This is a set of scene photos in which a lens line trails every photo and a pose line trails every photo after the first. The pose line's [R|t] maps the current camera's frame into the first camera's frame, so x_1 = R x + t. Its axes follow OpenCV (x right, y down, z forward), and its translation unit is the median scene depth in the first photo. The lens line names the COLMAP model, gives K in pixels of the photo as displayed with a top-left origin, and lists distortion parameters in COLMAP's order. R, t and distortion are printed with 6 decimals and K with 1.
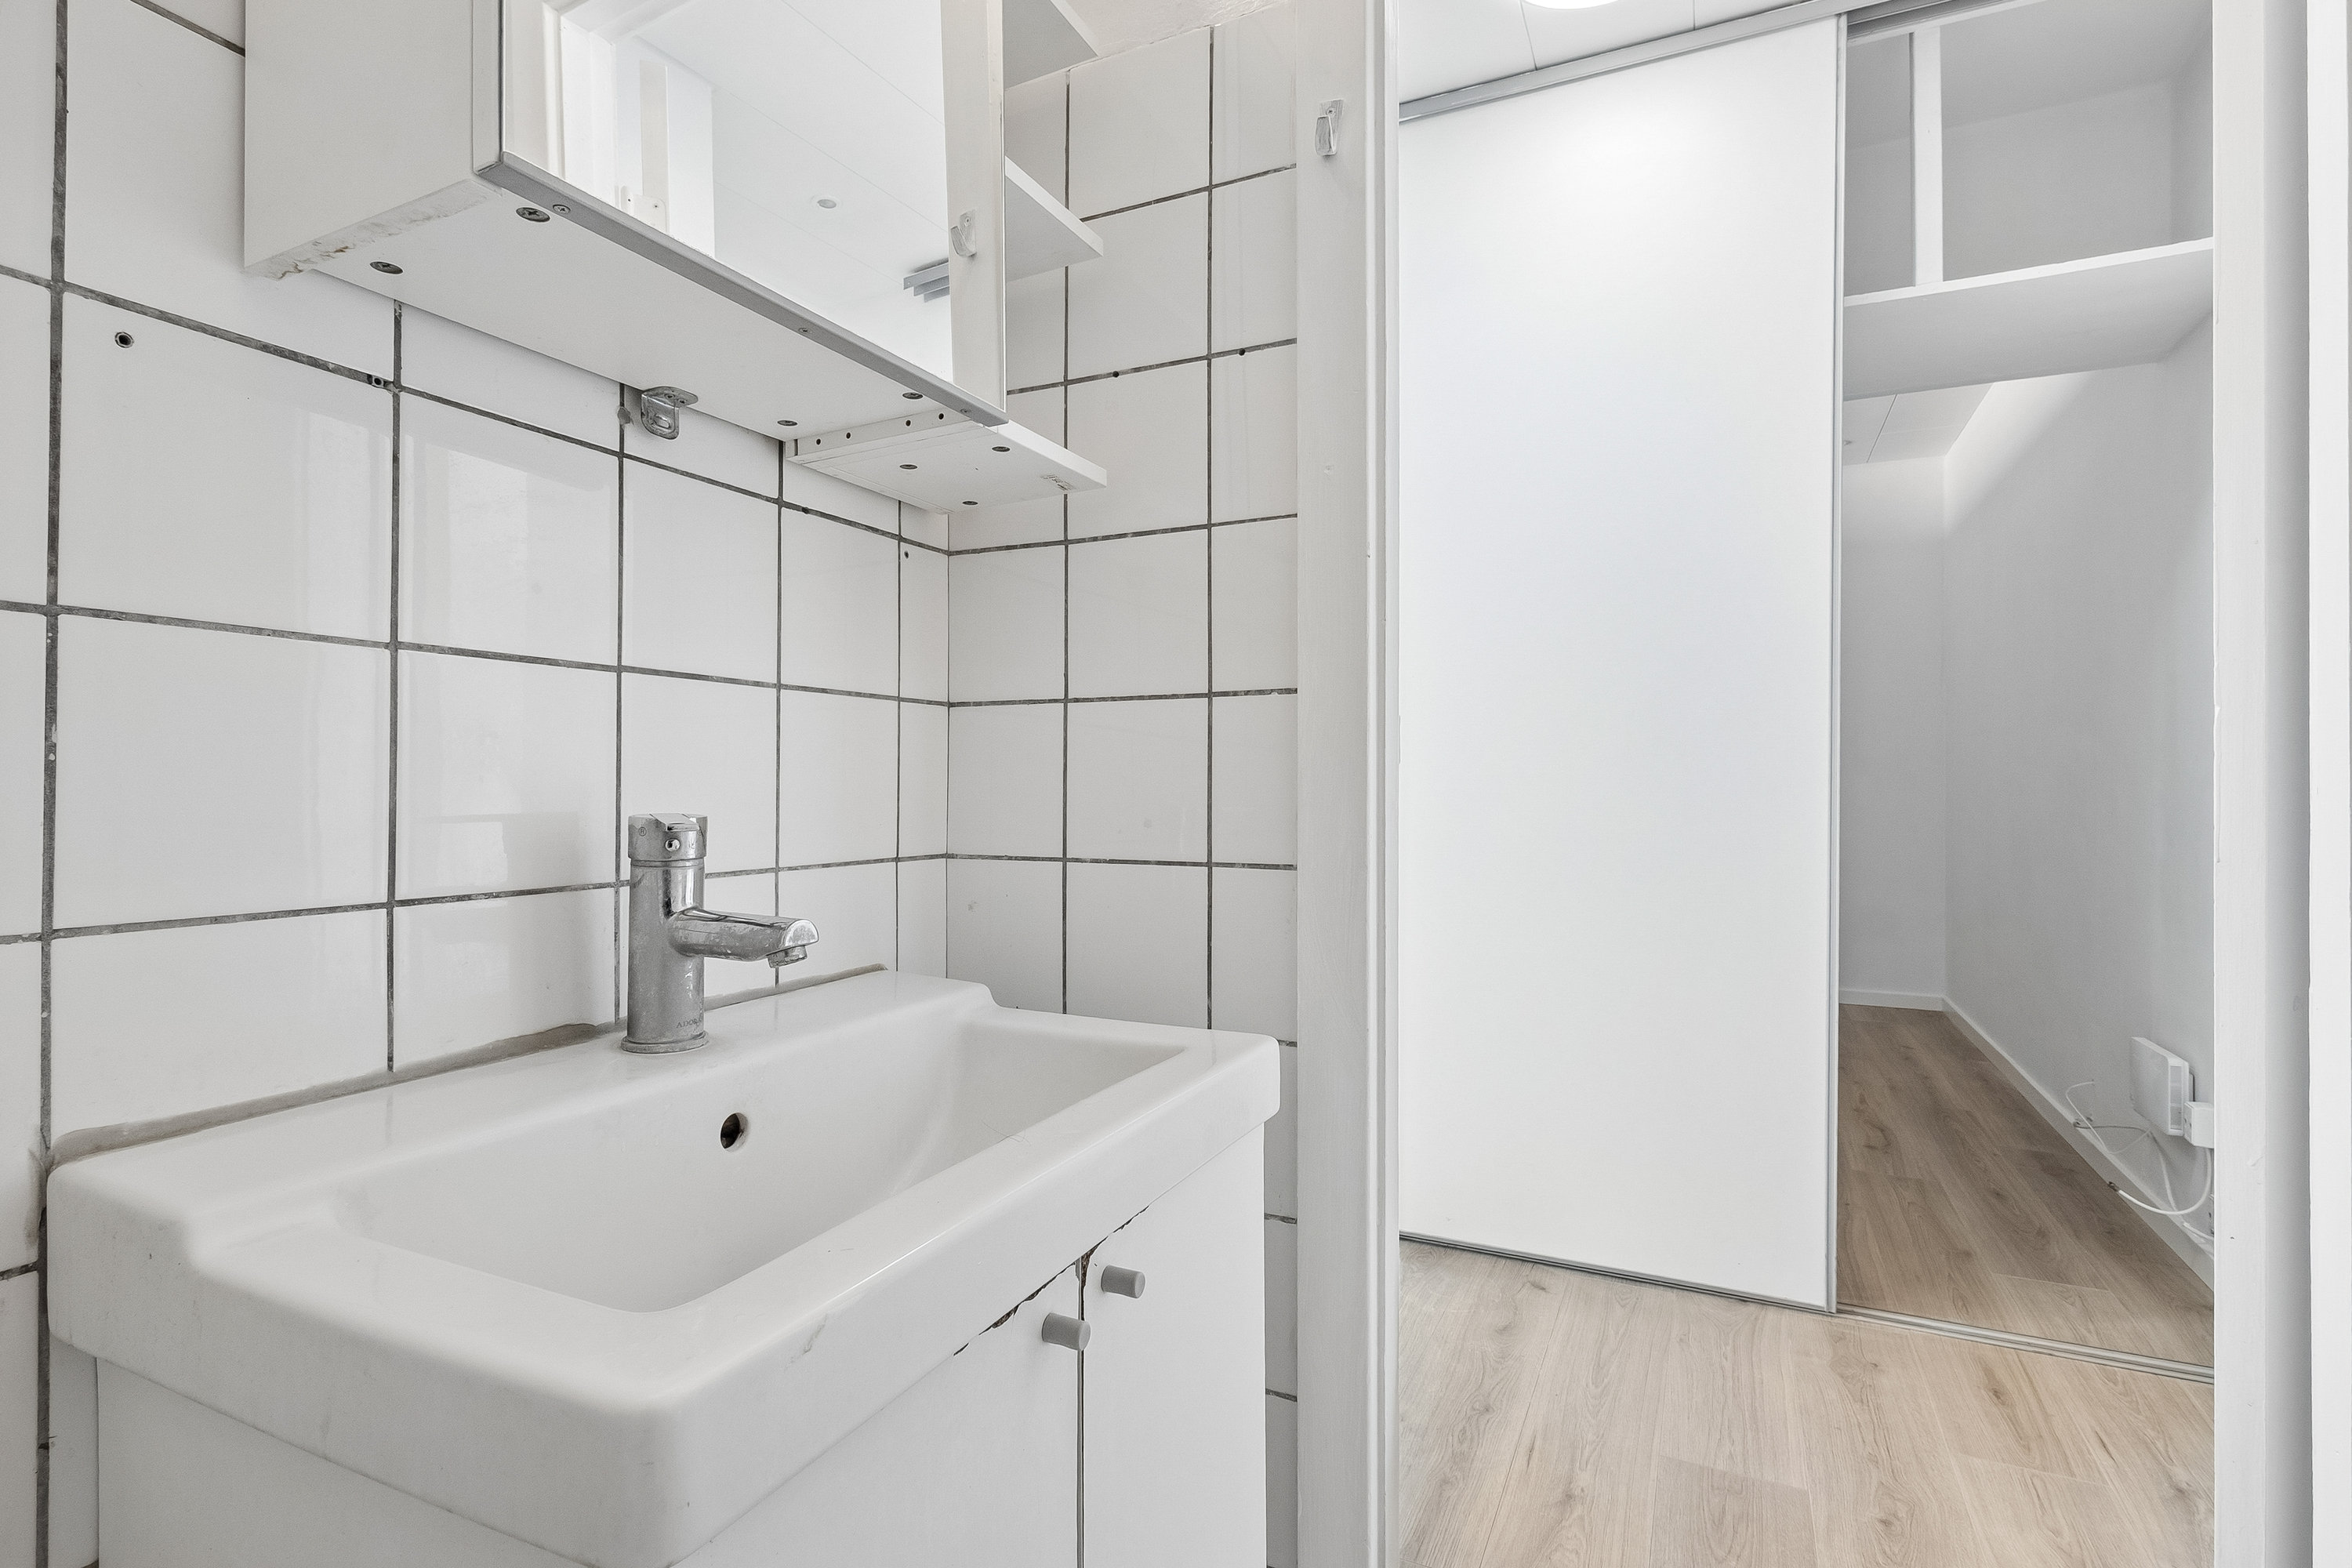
lens RADIAL K [[1106.5, 0, 1175.7], [0, 1106.5, 782.8], [0, 0, 1]] dist [0.009909, -0.000456]
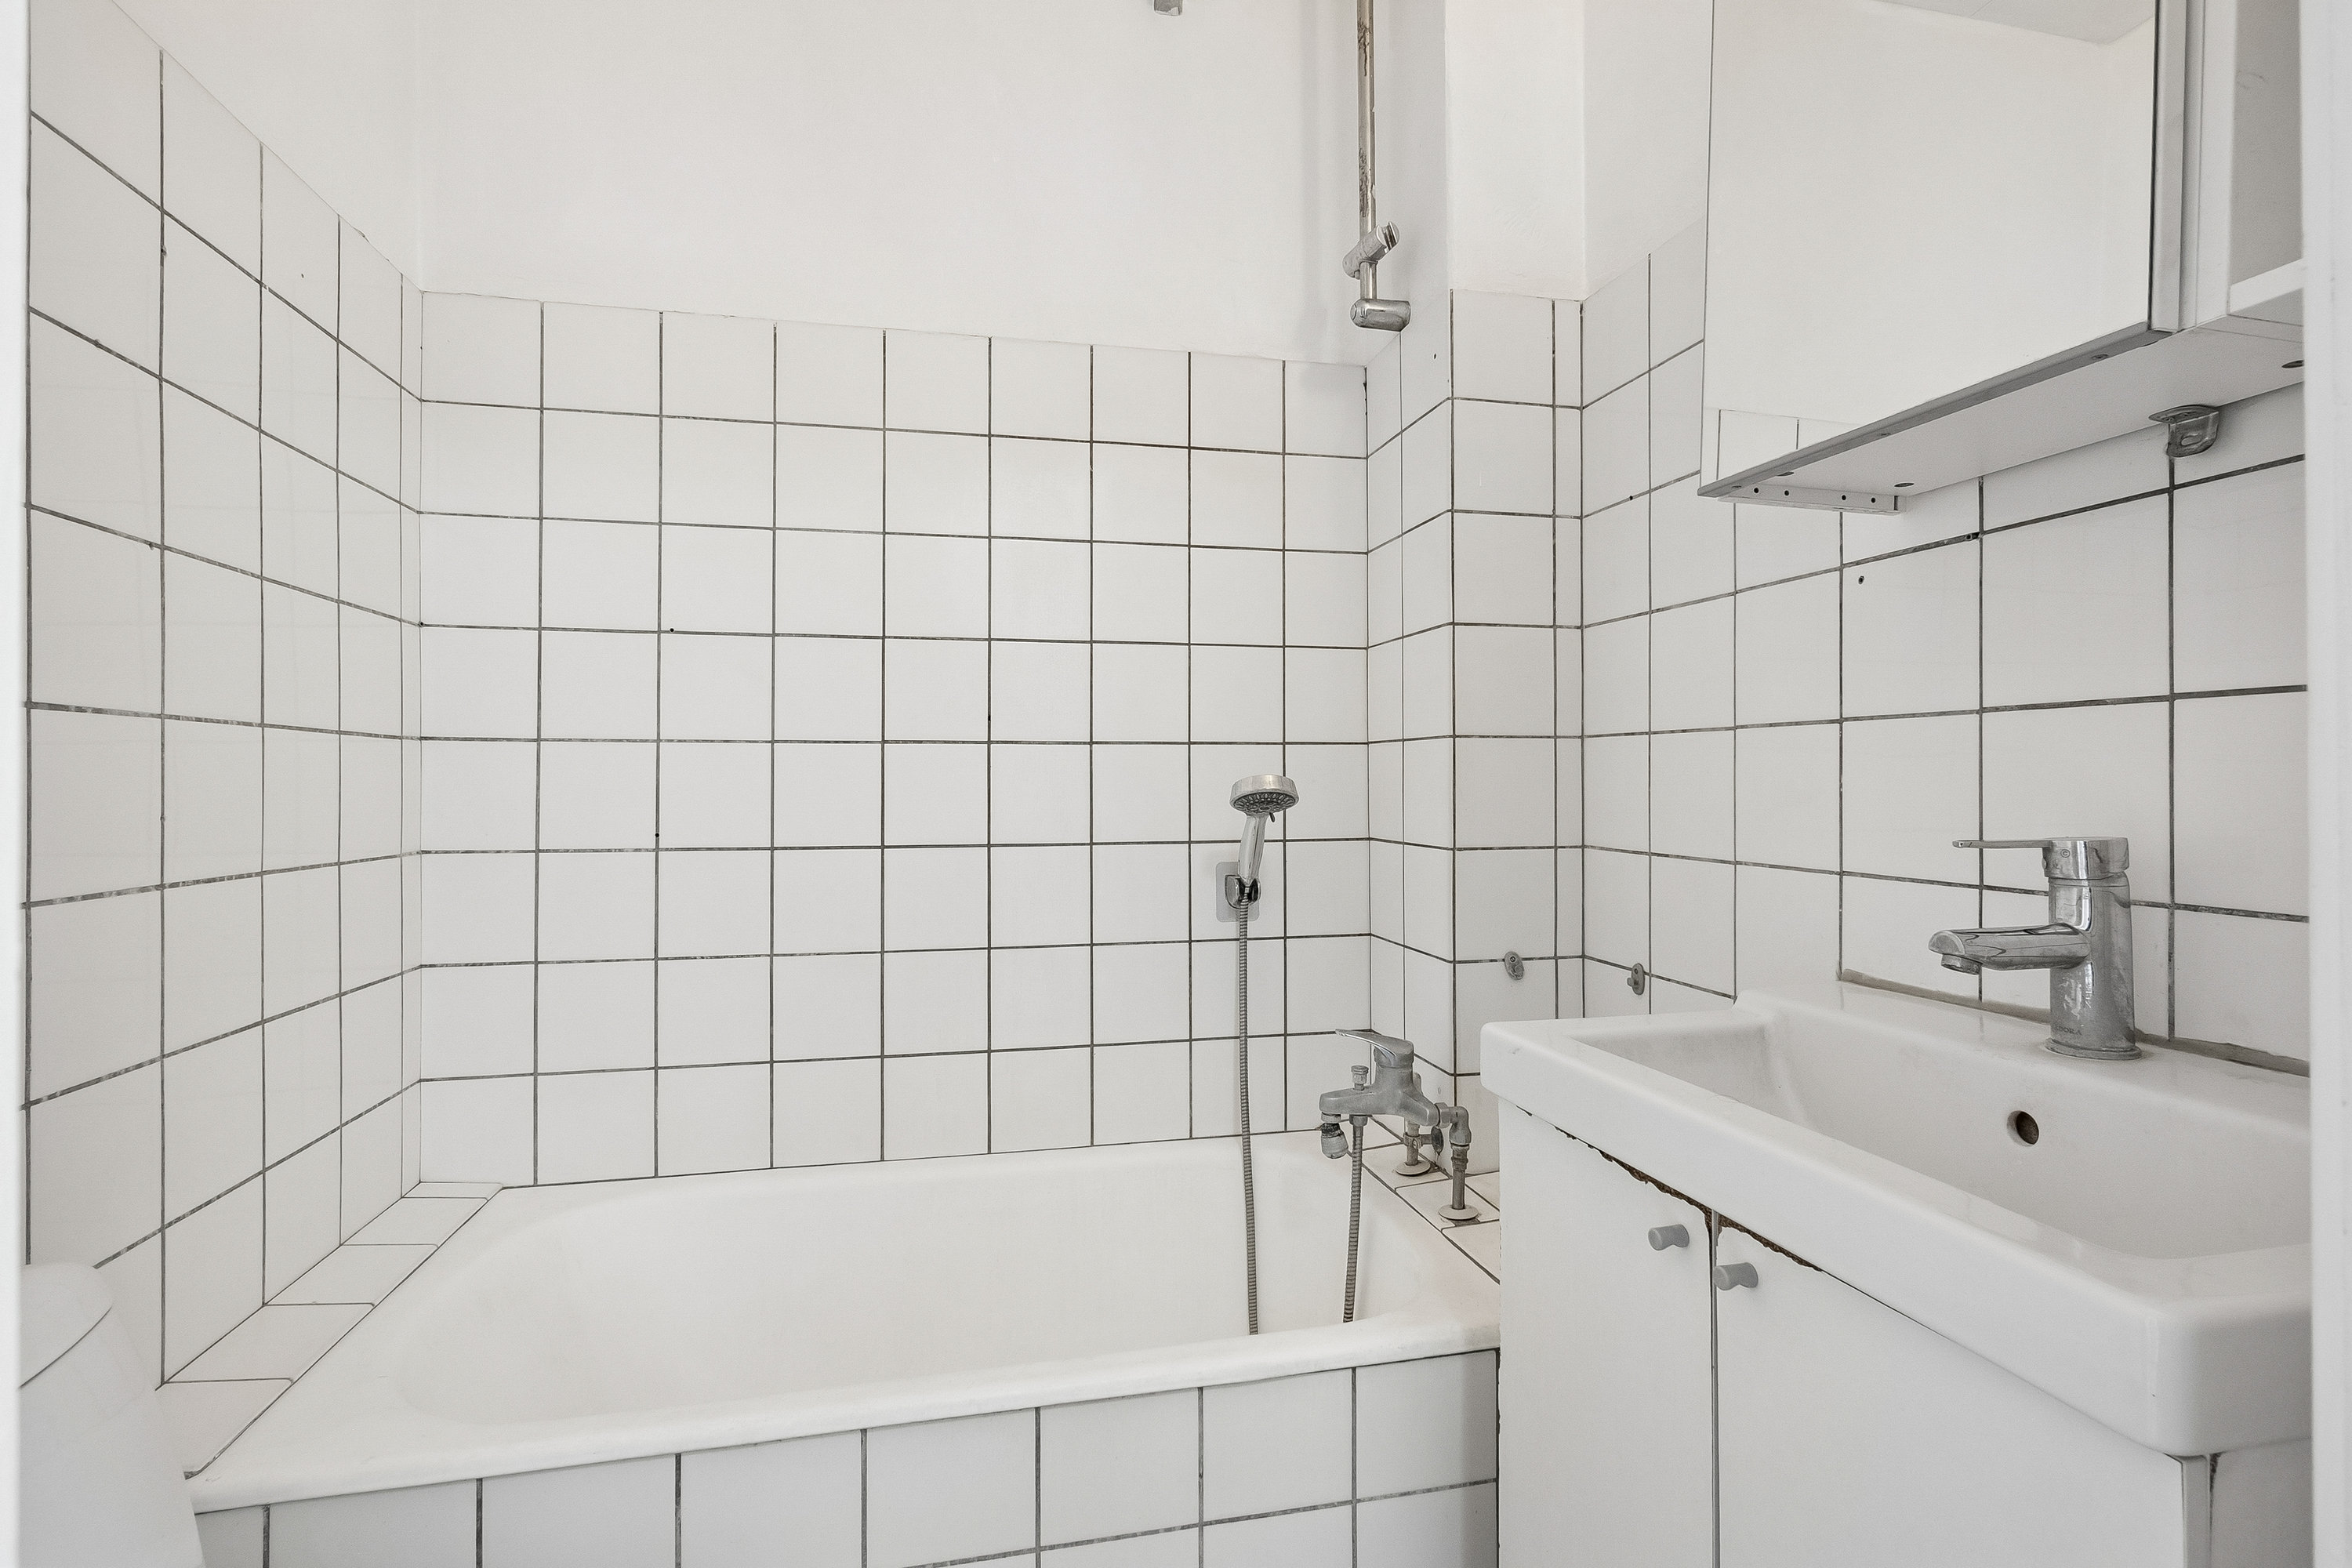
lens RADIAL K [[1106.5, 0, 1174.1], [0, 1106.5, 781.4], [0, 0, 1]] dist [0.009909, -0.000456]
pose [[-0.781001, 0.010680, -0.624438, 0.913305], [0.011596, 0.999929, 0.002599, -0.040700], [0.624422, -0.005211, -0.781070, 1.290980]]
